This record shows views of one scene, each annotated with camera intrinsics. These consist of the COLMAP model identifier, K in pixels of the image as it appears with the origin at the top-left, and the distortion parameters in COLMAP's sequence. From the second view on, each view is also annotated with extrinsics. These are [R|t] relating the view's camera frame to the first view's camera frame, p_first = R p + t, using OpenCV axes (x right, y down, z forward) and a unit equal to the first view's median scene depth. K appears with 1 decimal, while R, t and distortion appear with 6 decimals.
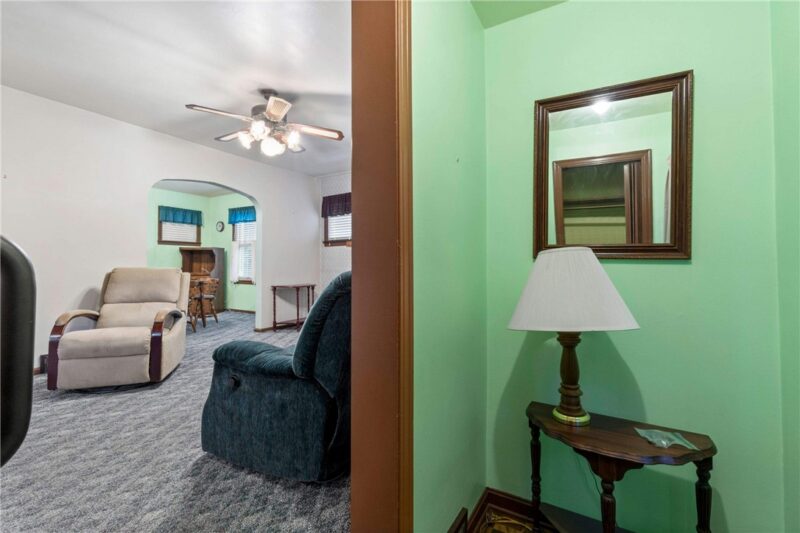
lens RADIAL K [[352.2, 0, 398.6], [0, 352.2, 257.7], [0, 0, 1]] dist [0.001334, 0.000320]
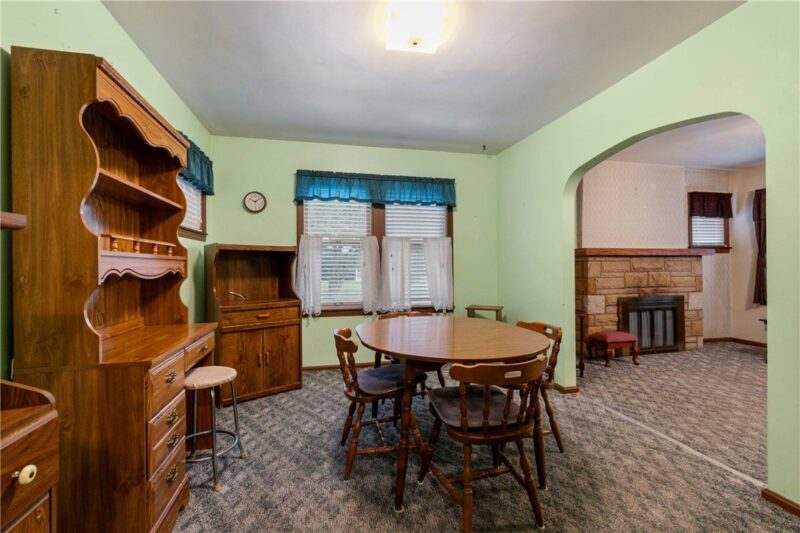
lens RADIAL K [[352.2, 0, 398.6], [0, 352.2, 257.7], [0, 0, 1]] dist [0.001334, 0.000320]
pose [[0.716090, 0.004864, 0.697991, -0.726428], [-0.011236, 0.999926, 0.004559, -0.017027], [-0.697918, -0.011108, 0.716092, 0.534063]]
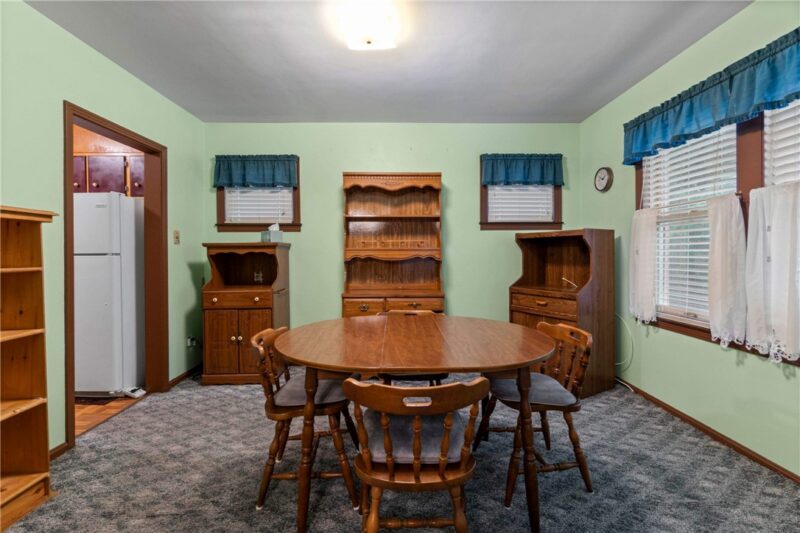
lens RADIAL K [[352.2, 0, 398.6], [0, 352.2, 257.7], [0, 0, 1]] dist [0.001334, 0.000320]
pose [[0.522589, -0.002150, -0.852582, -0.283466], [0.021069, 0.999724, 0.010393, -0.004301], [0.852324, -0.023394, 0.522490, 0.586310]]
